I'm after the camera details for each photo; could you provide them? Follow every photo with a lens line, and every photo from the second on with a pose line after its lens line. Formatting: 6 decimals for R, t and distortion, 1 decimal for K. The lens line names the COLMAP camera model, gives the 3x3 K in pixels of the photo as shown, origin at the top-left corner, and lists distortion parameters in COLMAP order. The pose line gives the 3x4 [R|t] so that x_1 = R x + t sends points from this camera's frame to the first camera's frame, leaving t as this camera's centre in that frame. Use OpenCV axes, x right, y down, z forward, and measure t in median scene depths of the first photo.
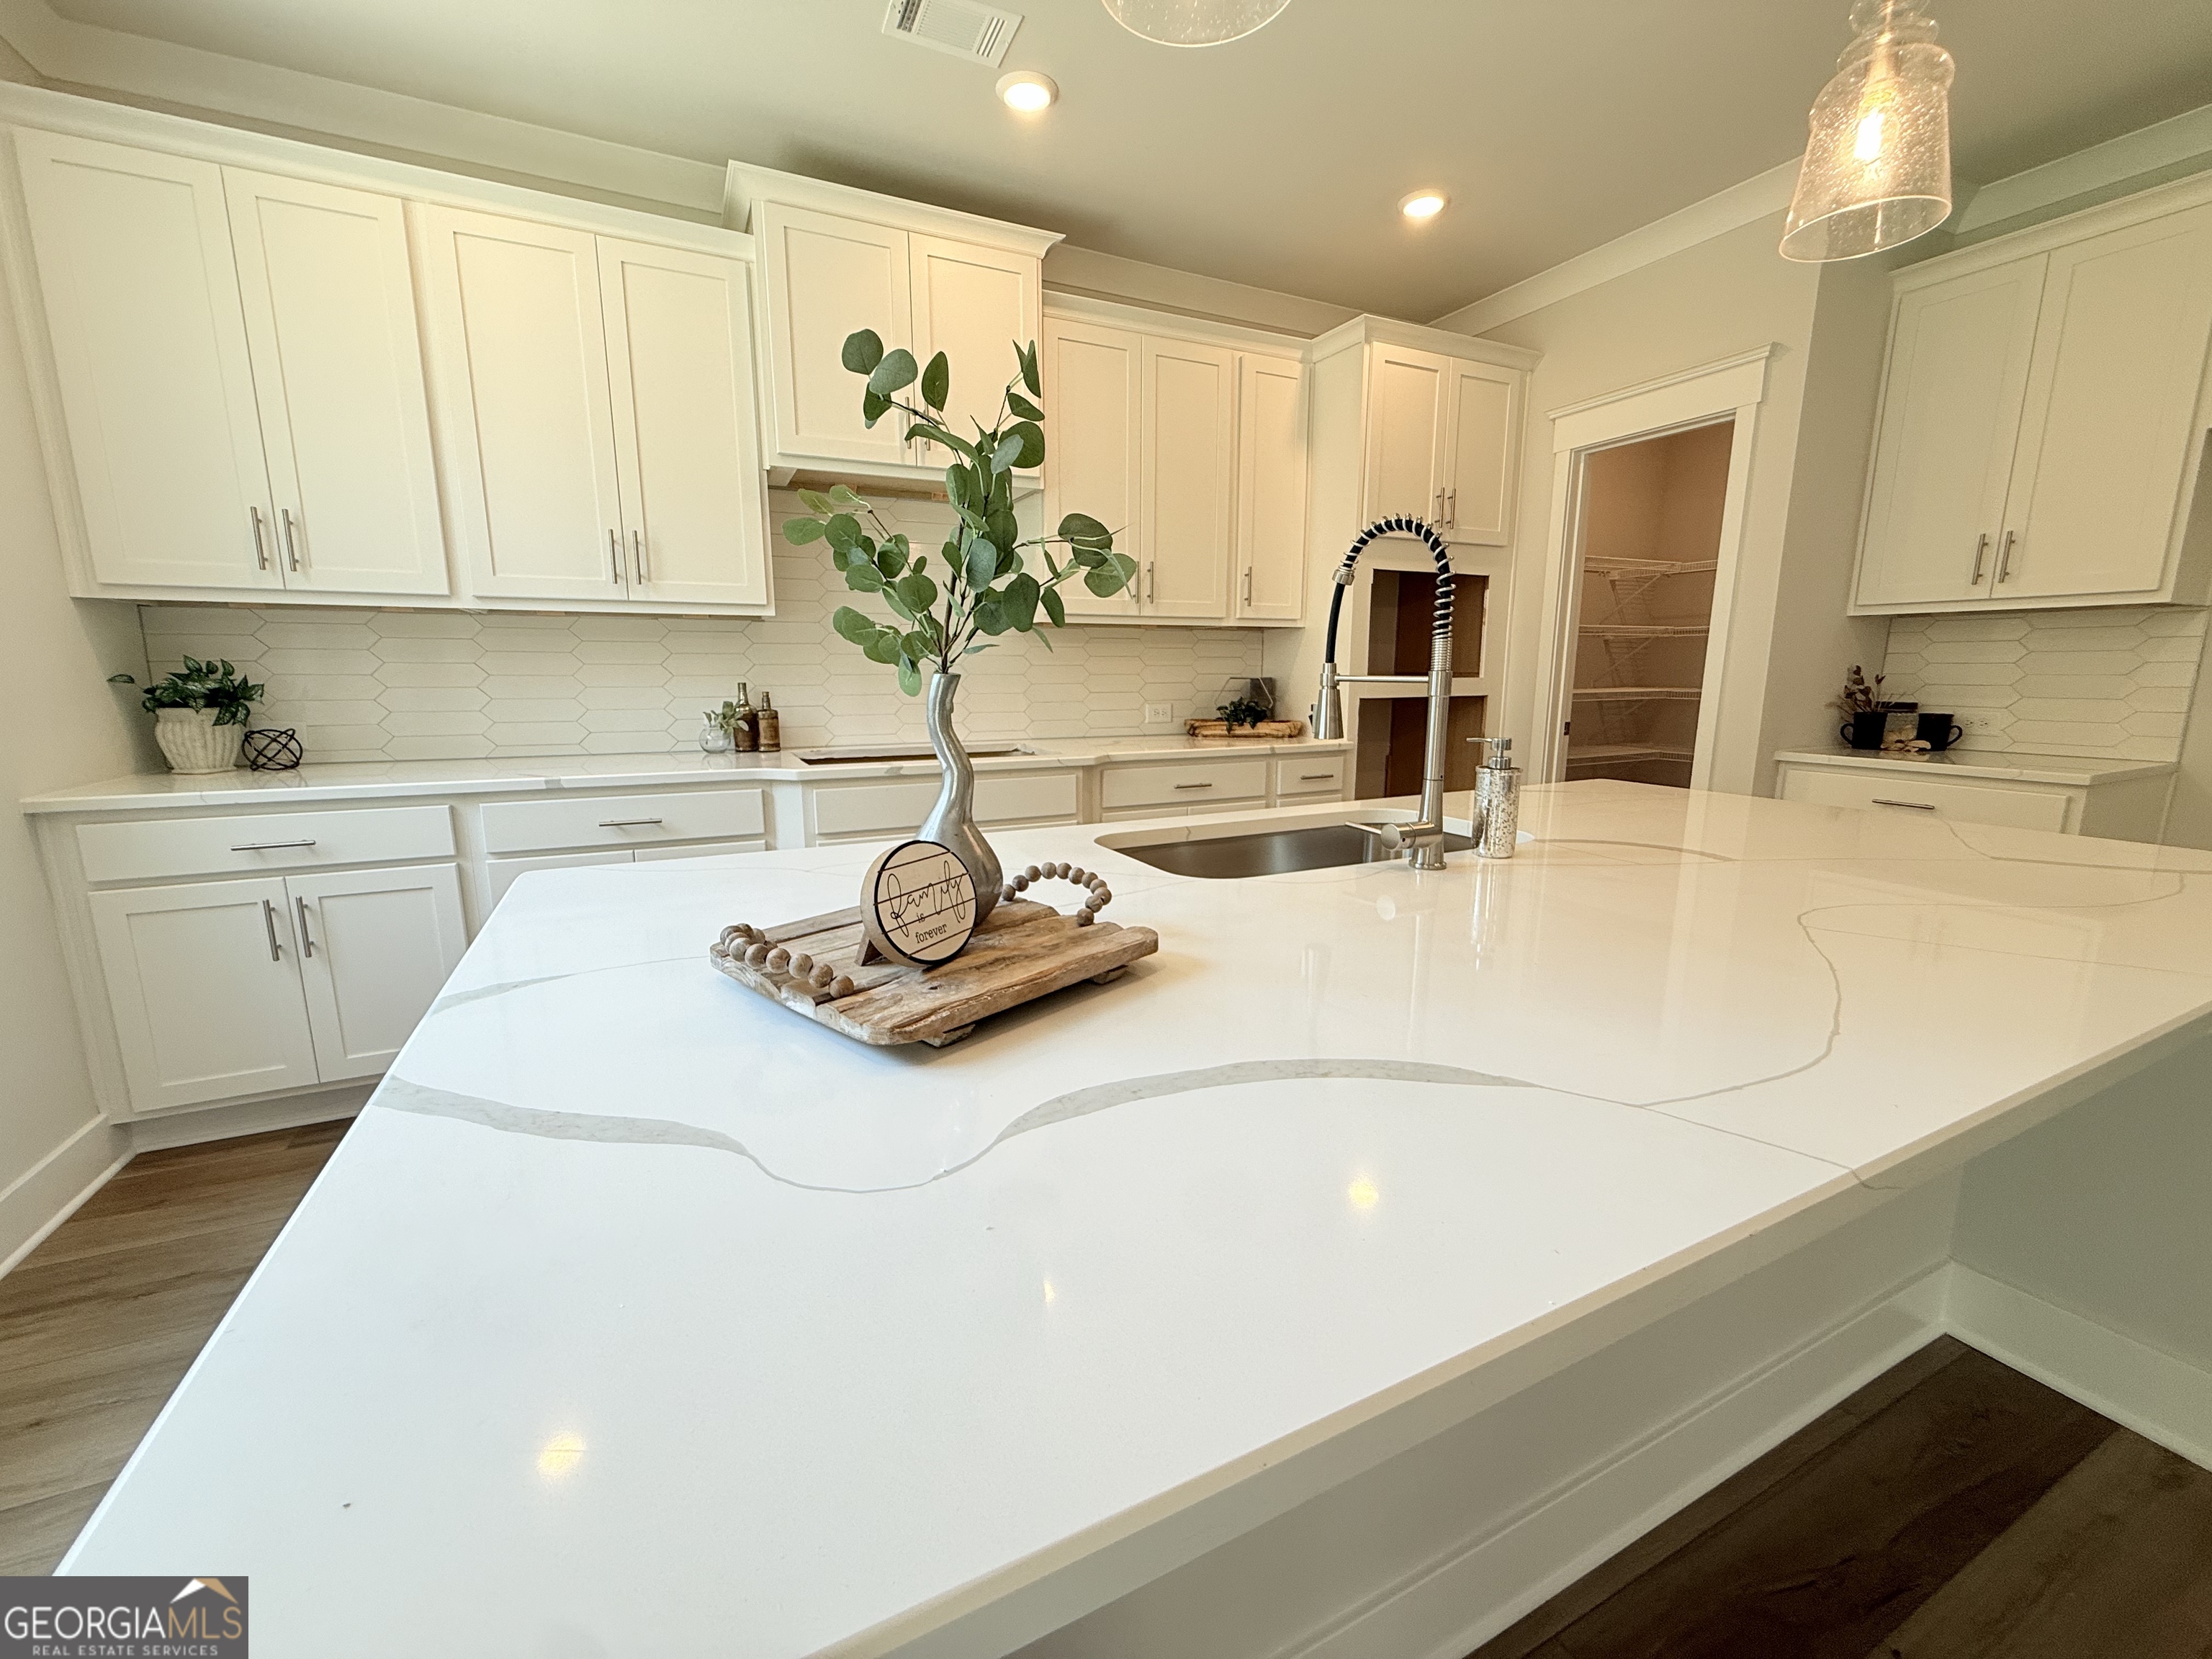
lens RADIAL K [[881.9, 0, 1101.5], [0, 881.9, 827.5], [0, 0, 1]] dist [-0.001572, 0.000680]
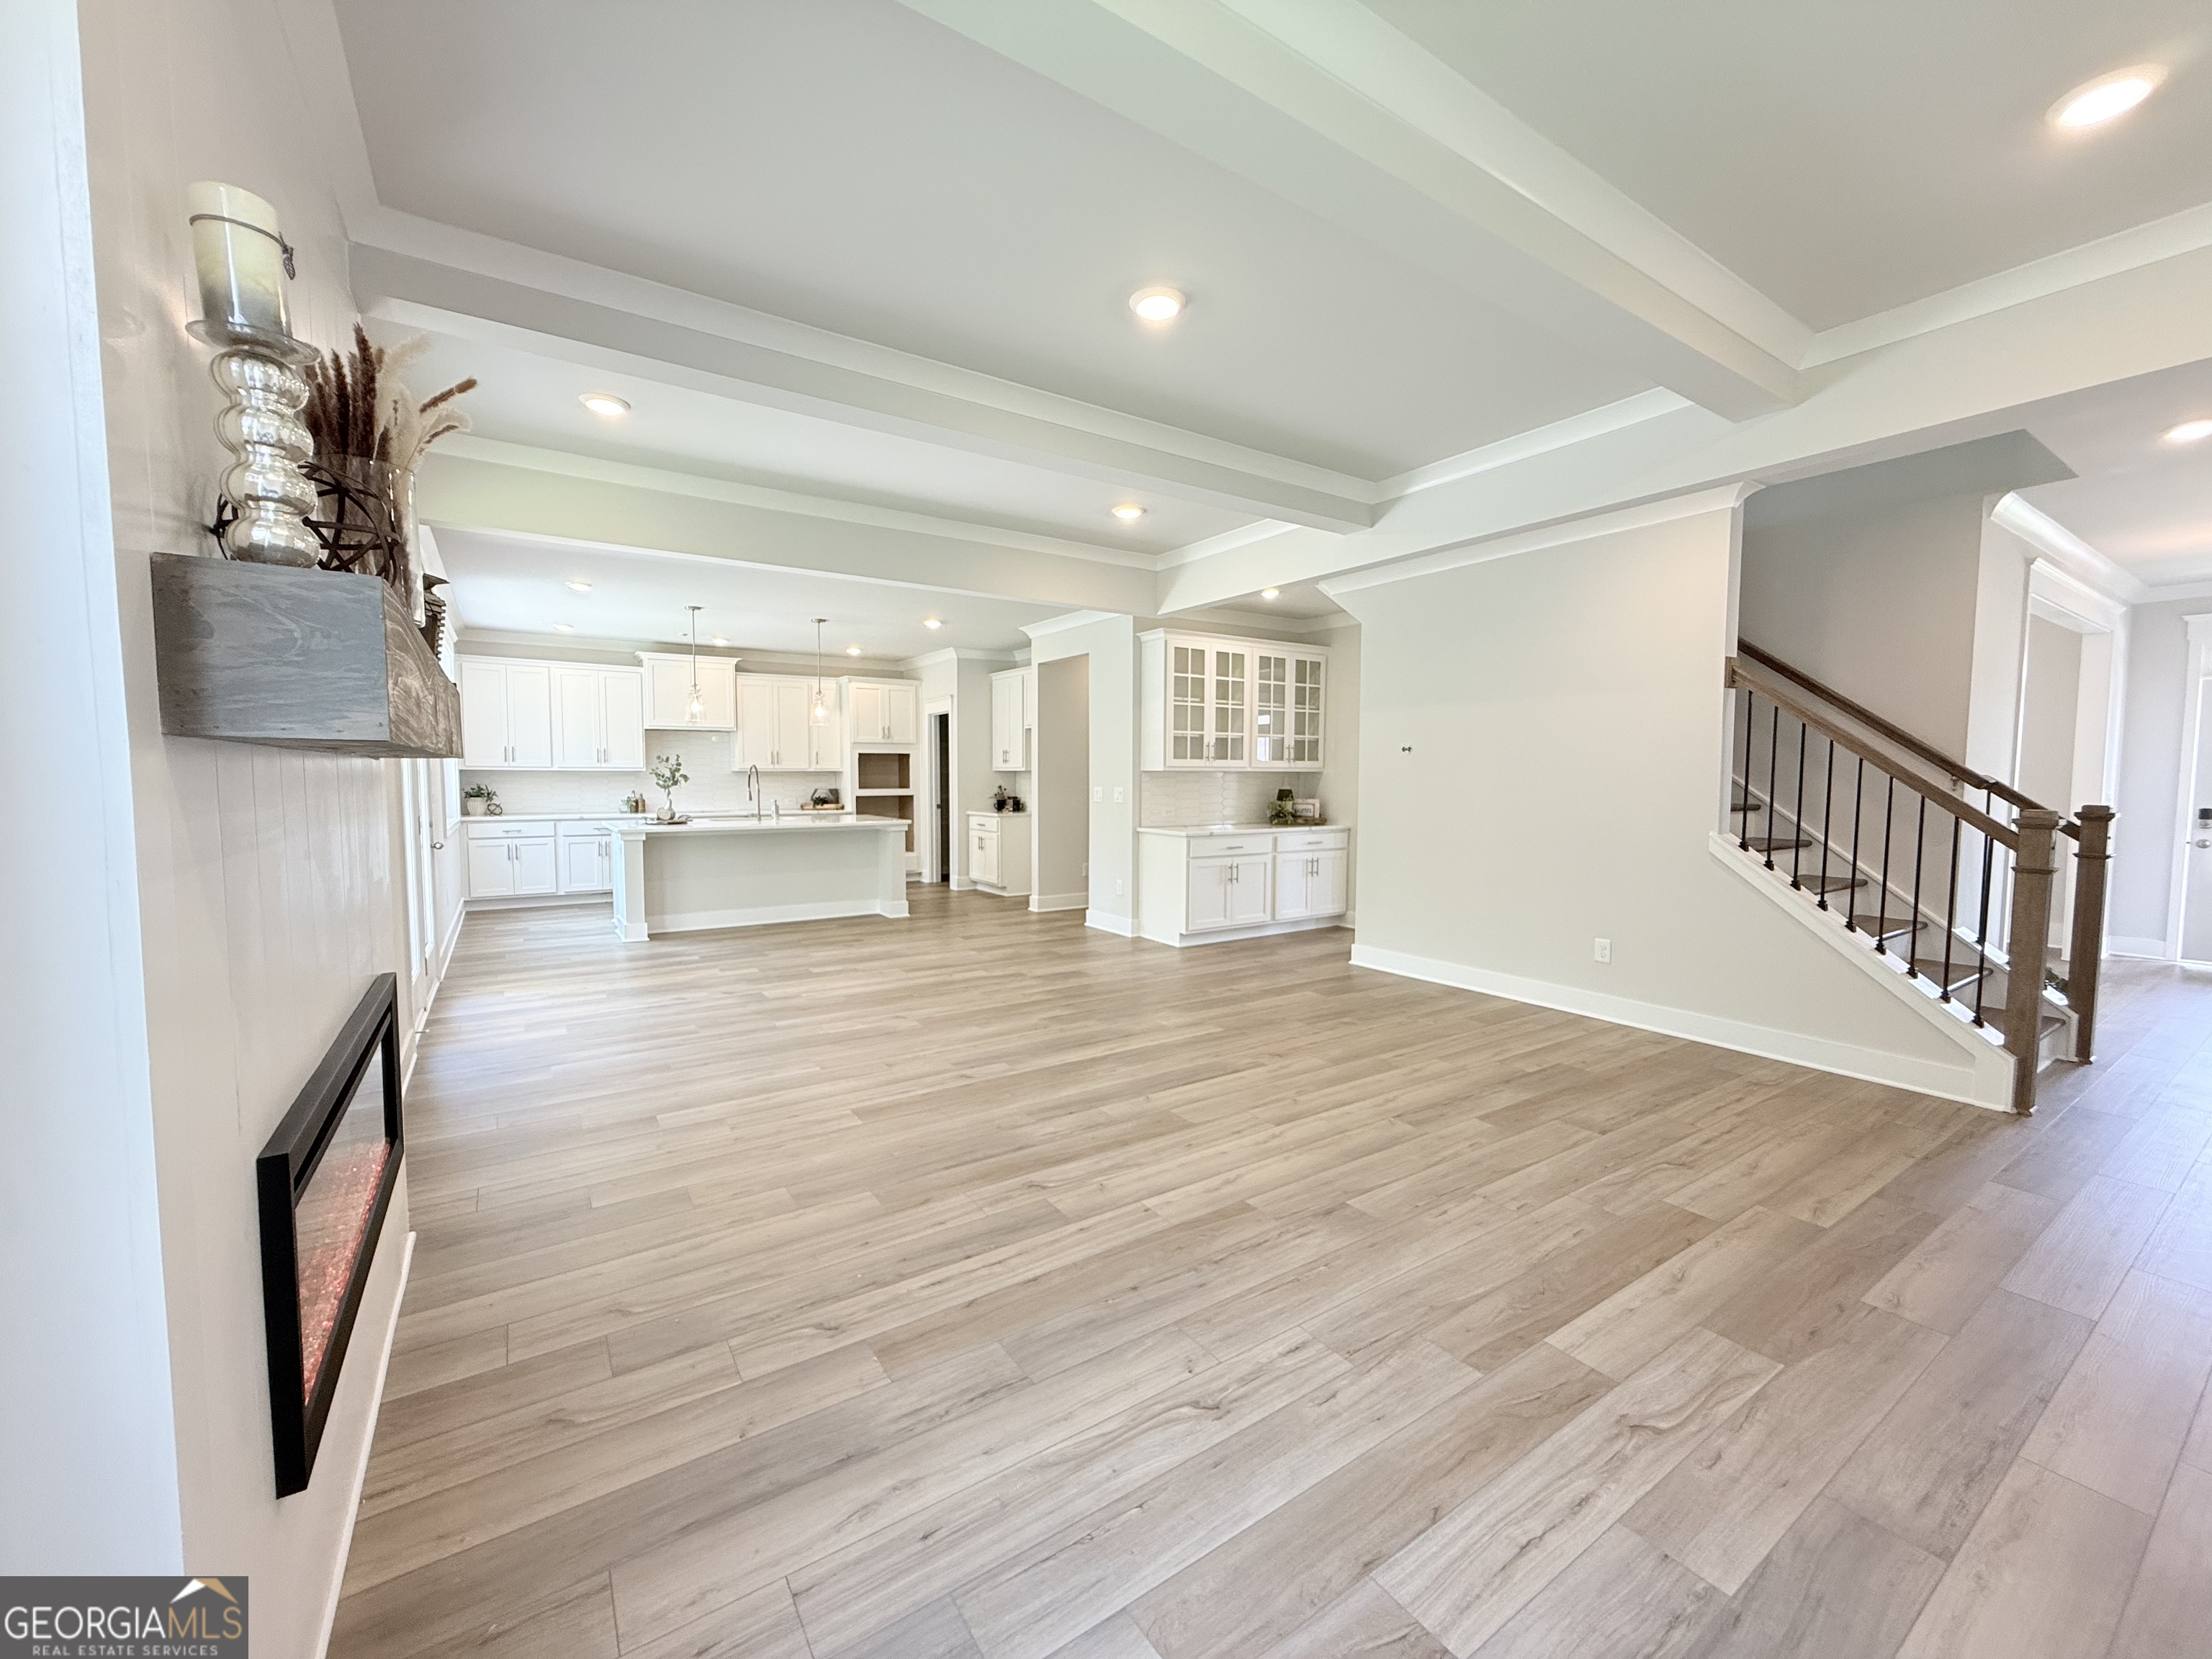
lens RADIAL K [[886.4, 0, 1101.1], [0, 886.4, 822.2], [0, 0, 1]] dist [-0.000687, 0.000127]
pose [[0.990007, -0.005048, 0.140928, 0.829869], [0.022711, 0.992021, -0.124007, 0.391775], [-0.139177, 0.125969, 0.982223, -2.414930]]
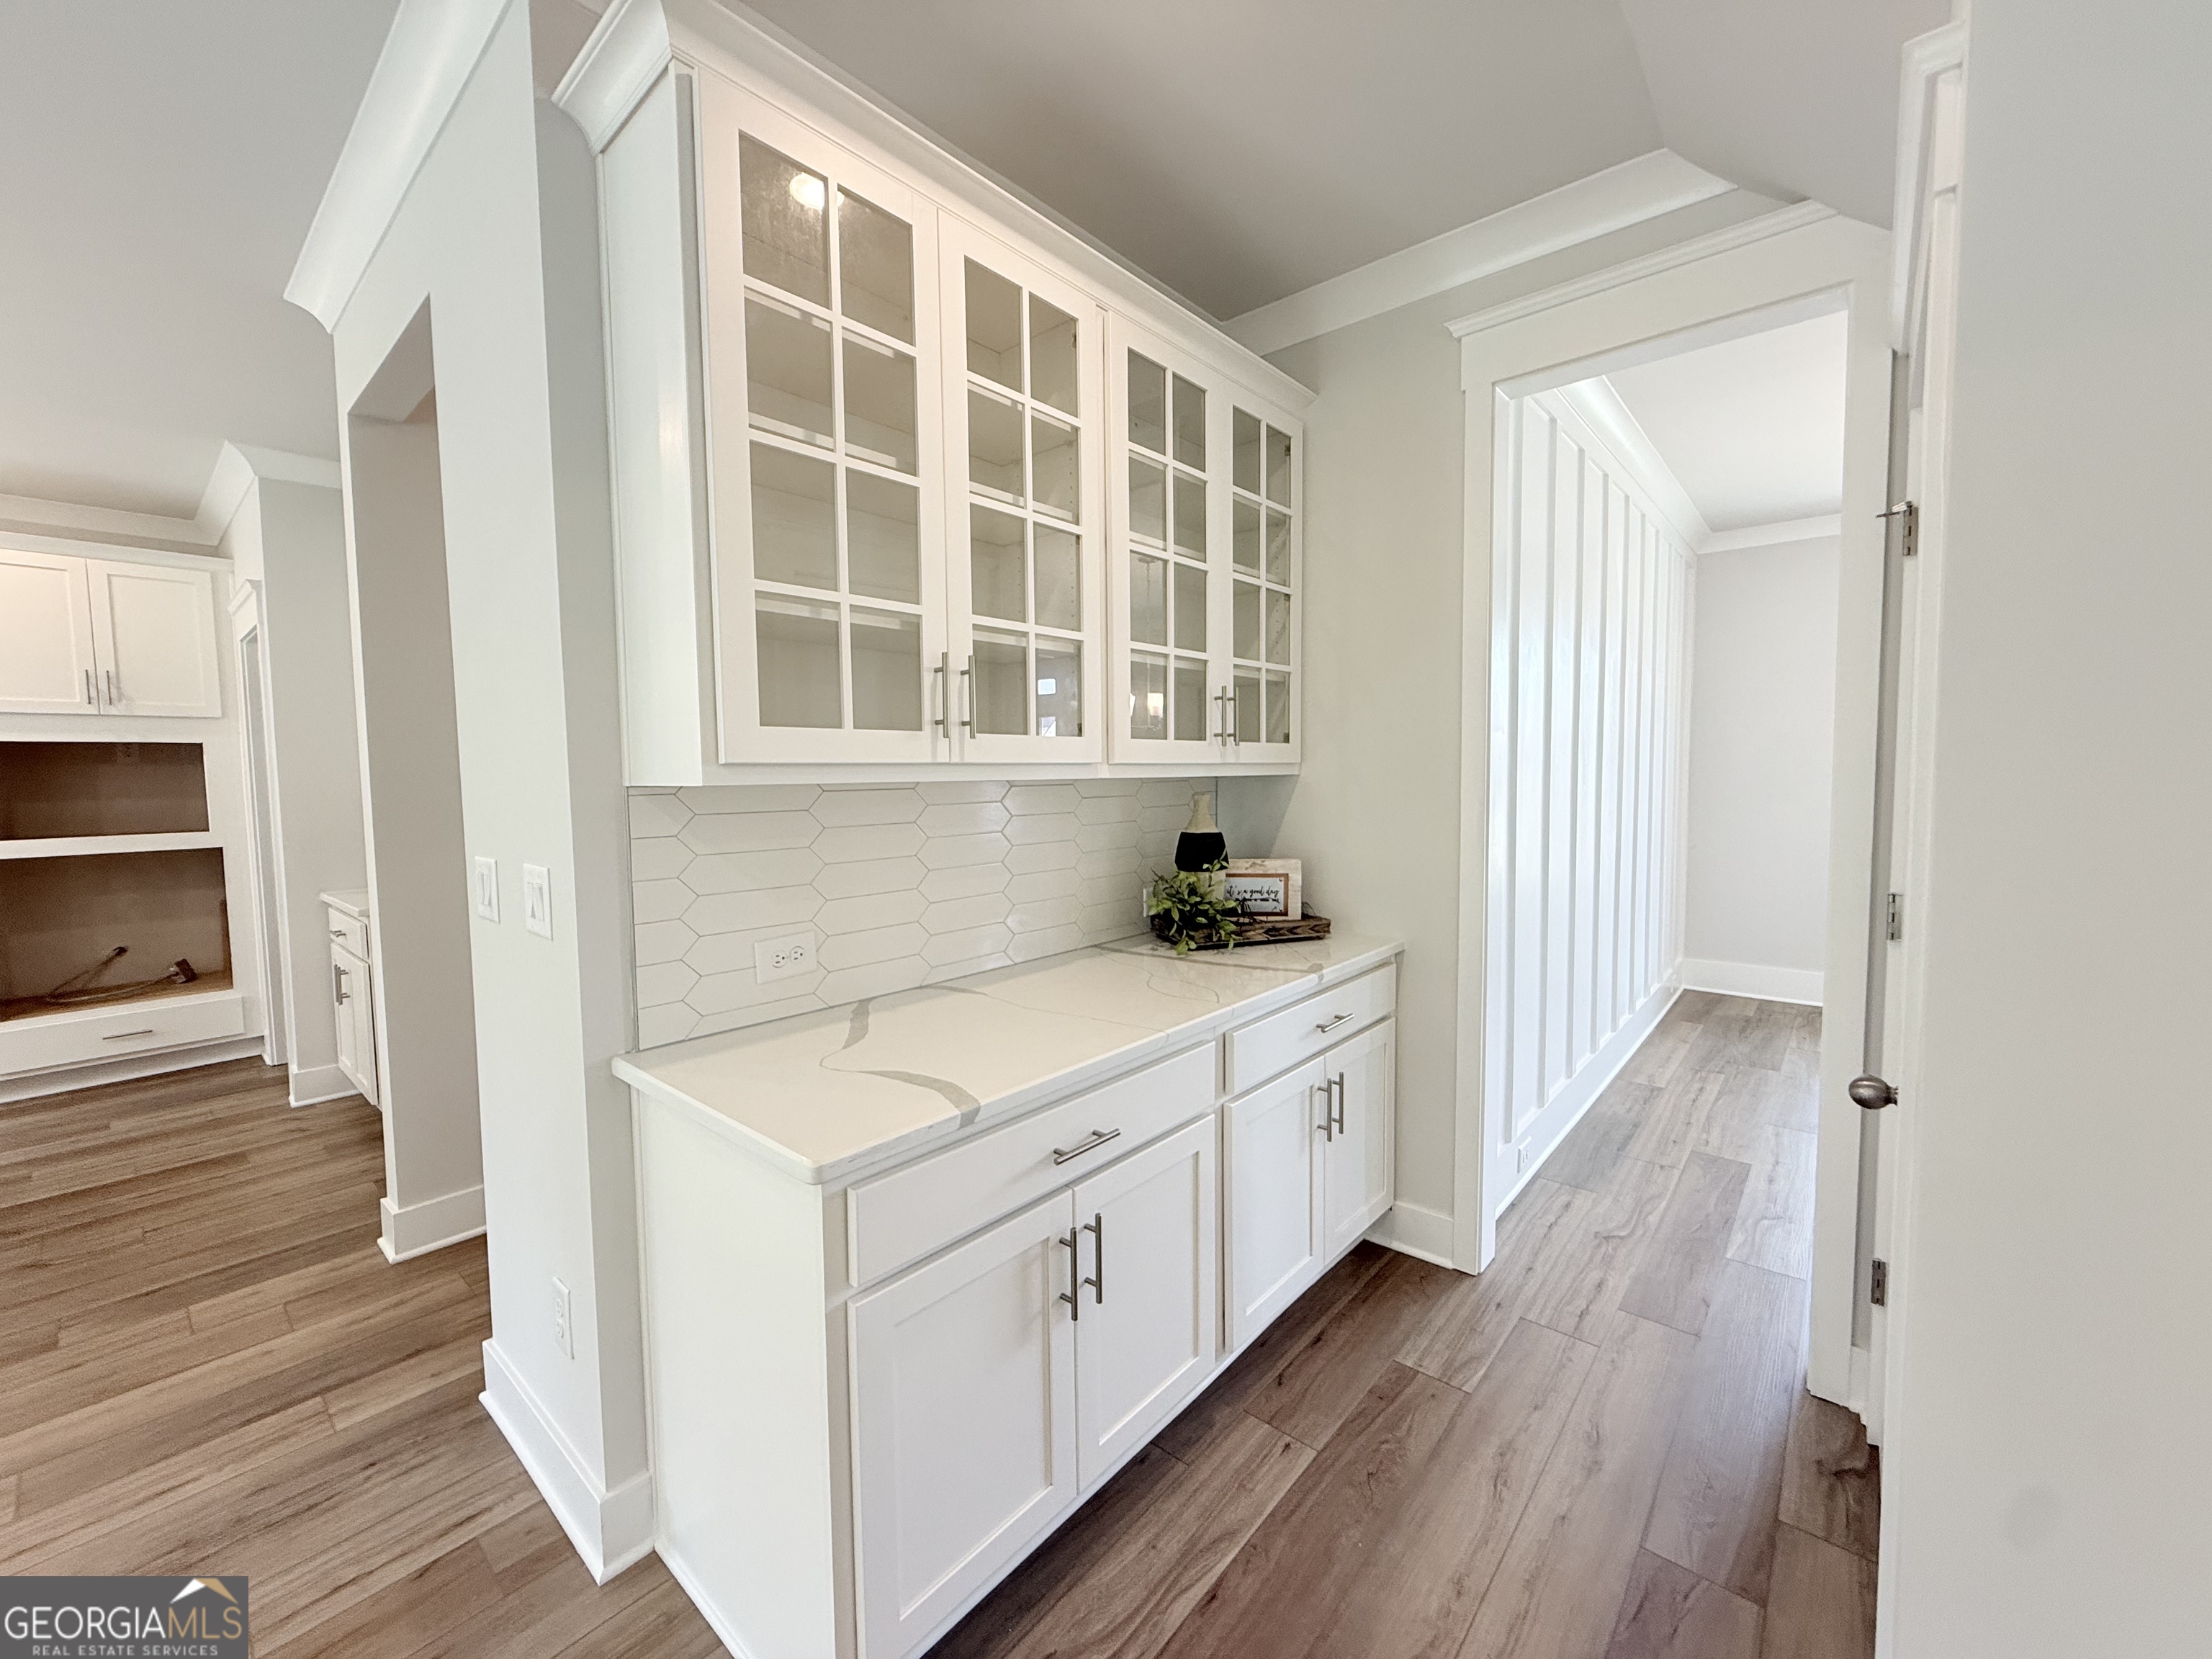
lens RADIAL K [[881.9, 0, 1101.5], [0, 881.9, 827.5], [0, 0, 1]] dist [-0.001572, 0.000680]
pose [[0.918994, -0.037728, 0.392462, 1.346050], [0.084528, 0.991119, -0.102654, 0.044415], [-0.385104, 0.127513, 0.914022, -0.589142]]
